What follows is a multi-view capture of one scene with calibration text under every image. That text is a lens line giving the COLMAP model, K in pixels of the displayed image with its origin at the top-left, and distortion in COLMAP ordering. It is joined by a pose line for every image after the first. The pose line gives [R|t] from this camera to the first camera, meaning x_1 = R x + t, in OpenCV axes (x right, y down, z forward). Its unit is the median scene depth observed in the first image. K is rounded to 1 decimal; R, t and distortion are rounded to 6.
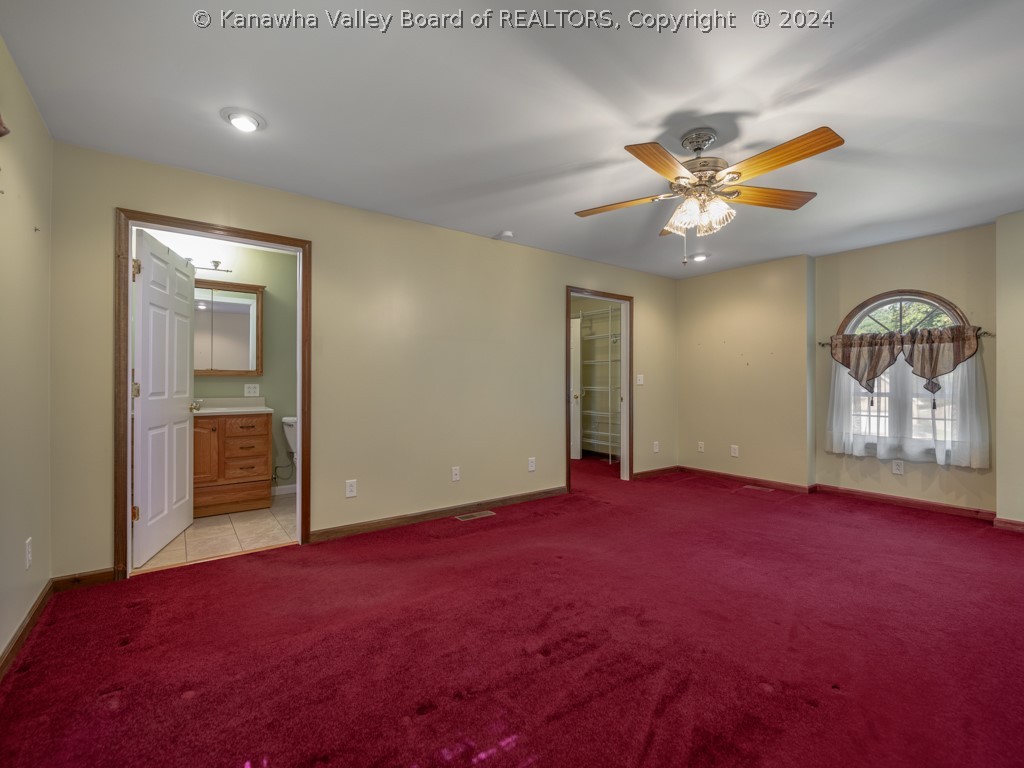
lens RADIAL K [[448.2, 0, 509.6], [0, 448.2, 381.2], [0, 0, 1]] dist [-0.001175, 0.000775]
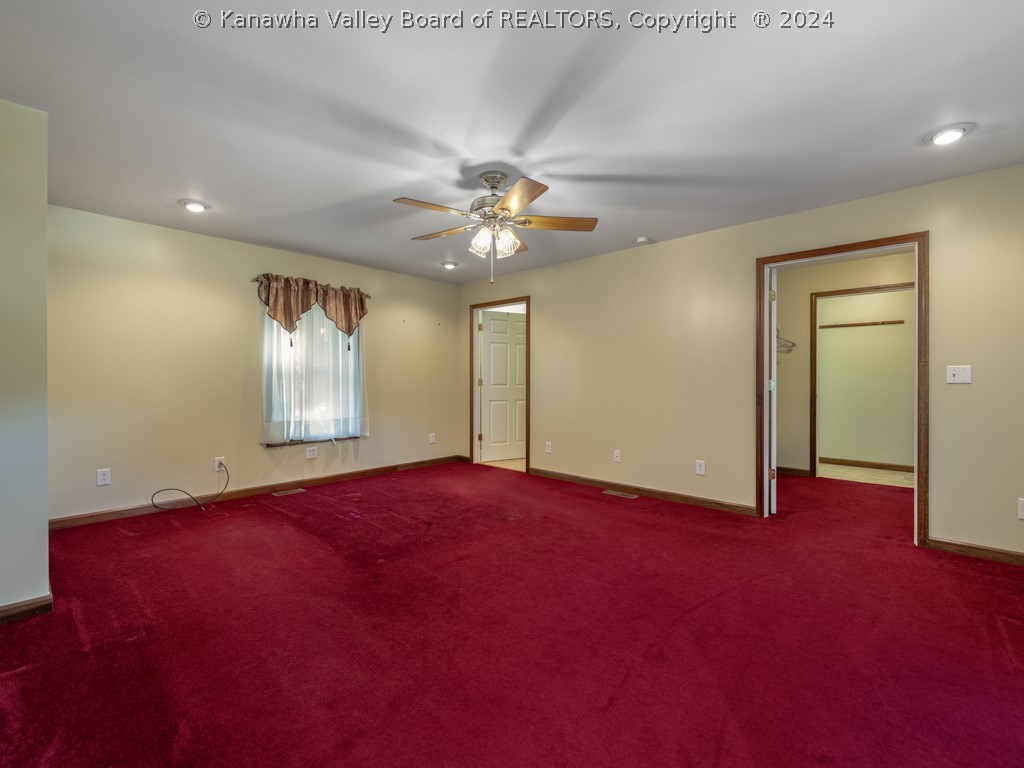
lens RADIAL K [[448.2, 0, 509.6], [0, 448.2, 381.2], [0, 0, 1]] dist [-0.001175, 0.000775]
pose [[0.209652, 0.004473, -0.977766, 0.965821], [0.004367, 0.999975, 0.005511, -0.000008], [0.977766, -0.005425, 0.209627, 0.466943]]
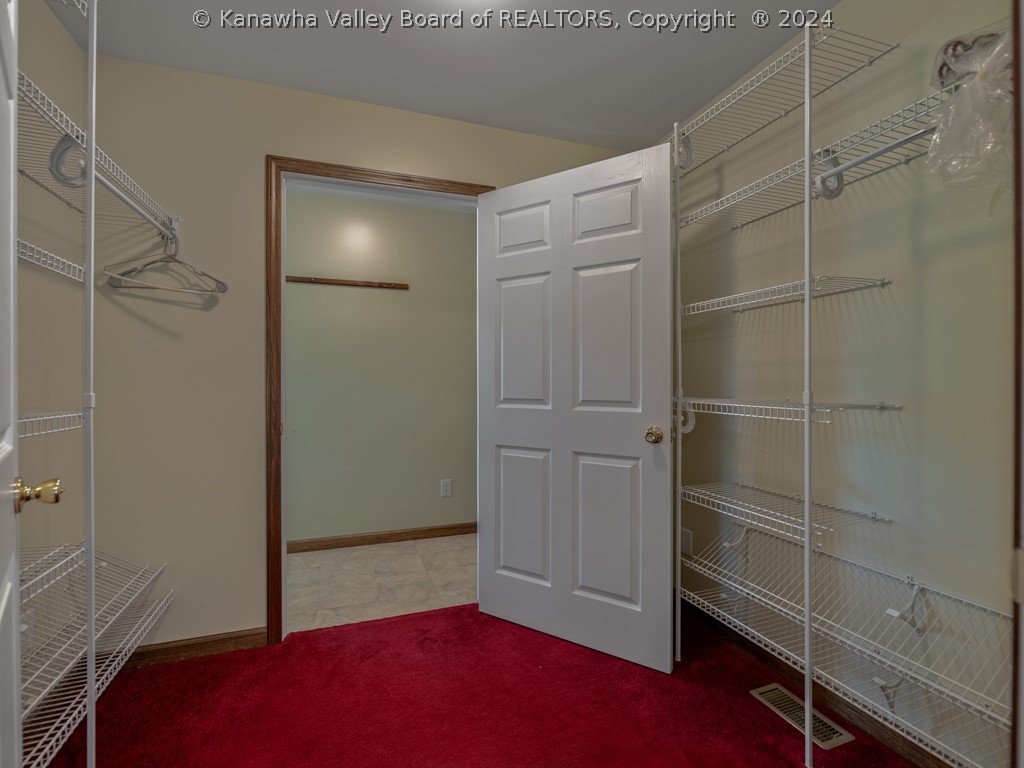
lens RADIAL K [[448.2, 0, 509.6], [0, 448.2, 381.2], [0, 0, 1]] dist [-0.001175, 0.000775]
pose [[0.958936, -0.001101, -0.283619, 0.240818], [0.002906, 0.999978, 0.005945, 0.000020], [0.283606, -0.006525, 0.958919, 1.230419]]
